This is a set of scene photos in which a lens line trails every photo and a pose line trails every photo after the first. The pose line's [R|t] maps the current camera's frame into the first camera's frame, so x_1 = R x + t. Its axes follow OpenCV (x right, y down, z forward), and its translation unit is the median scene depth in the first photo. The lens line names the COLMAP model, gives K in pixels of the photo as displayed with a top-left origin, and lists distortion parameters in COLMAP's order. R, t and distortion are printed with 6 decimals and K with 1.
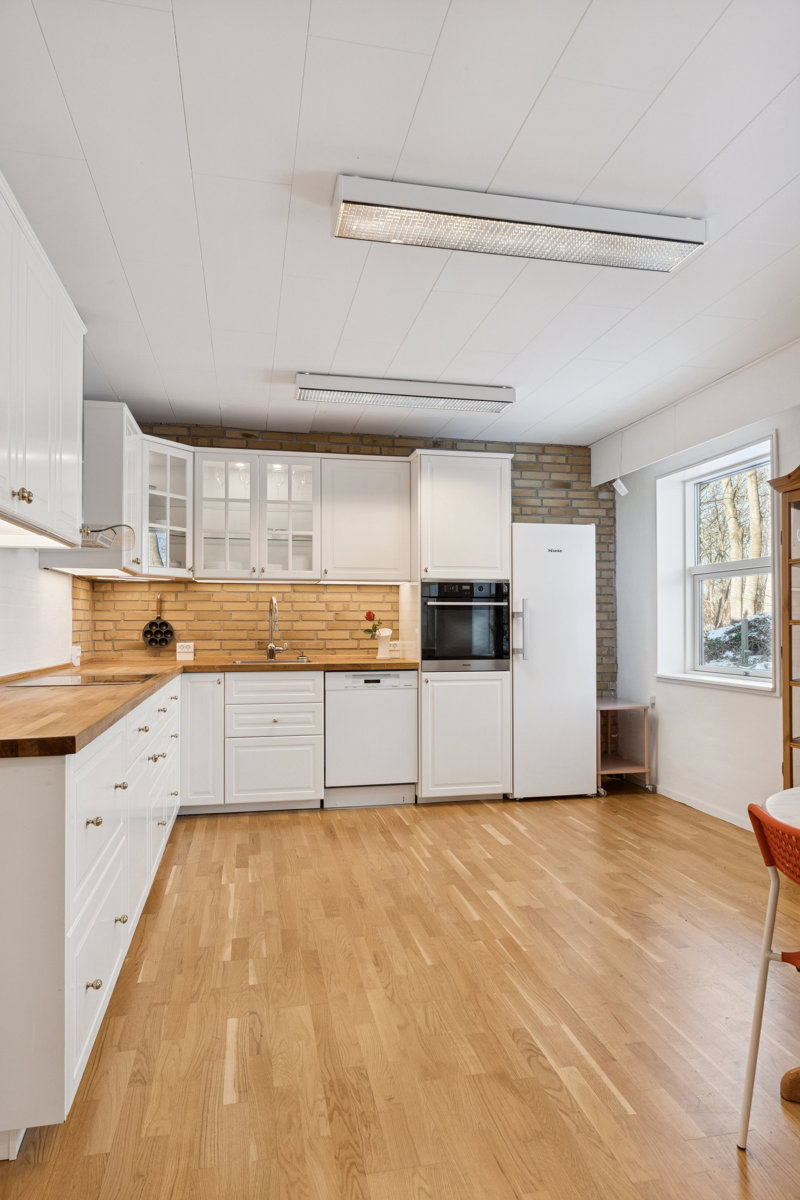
lens RADIAL K [[752.6, 0, 400.0], [0, 752.6, 600.0], [0, 0, 1]] dist [-0.000959, -0.000234]
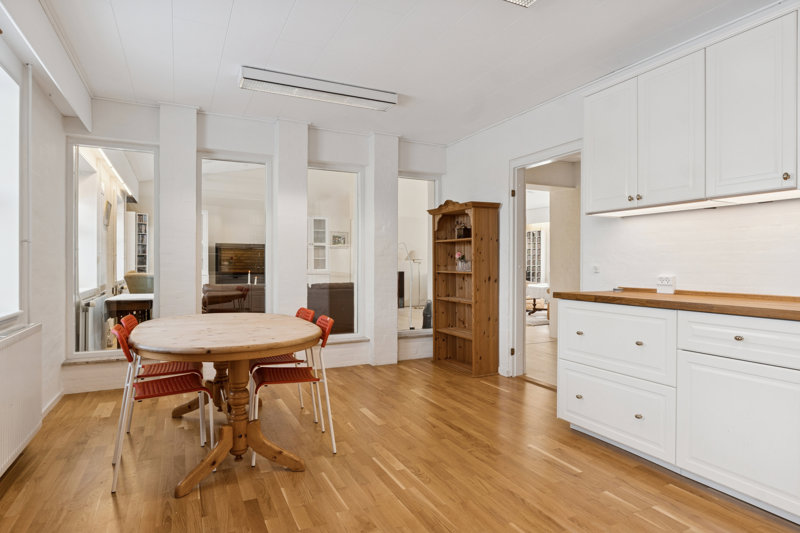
lens RADIAL K [[457.1, 0, 400.0], [0, 457.1, 266.5], [0, 0, 1]] dist [-0.000115, 0.000012]
pose [[-0.969401, -0.001026, -0.245481, 0.448674], [0.003728, 0.999814, -0.018903, 0.076914], [0.245455, -0.019240, -0.969217, 1.877966]]
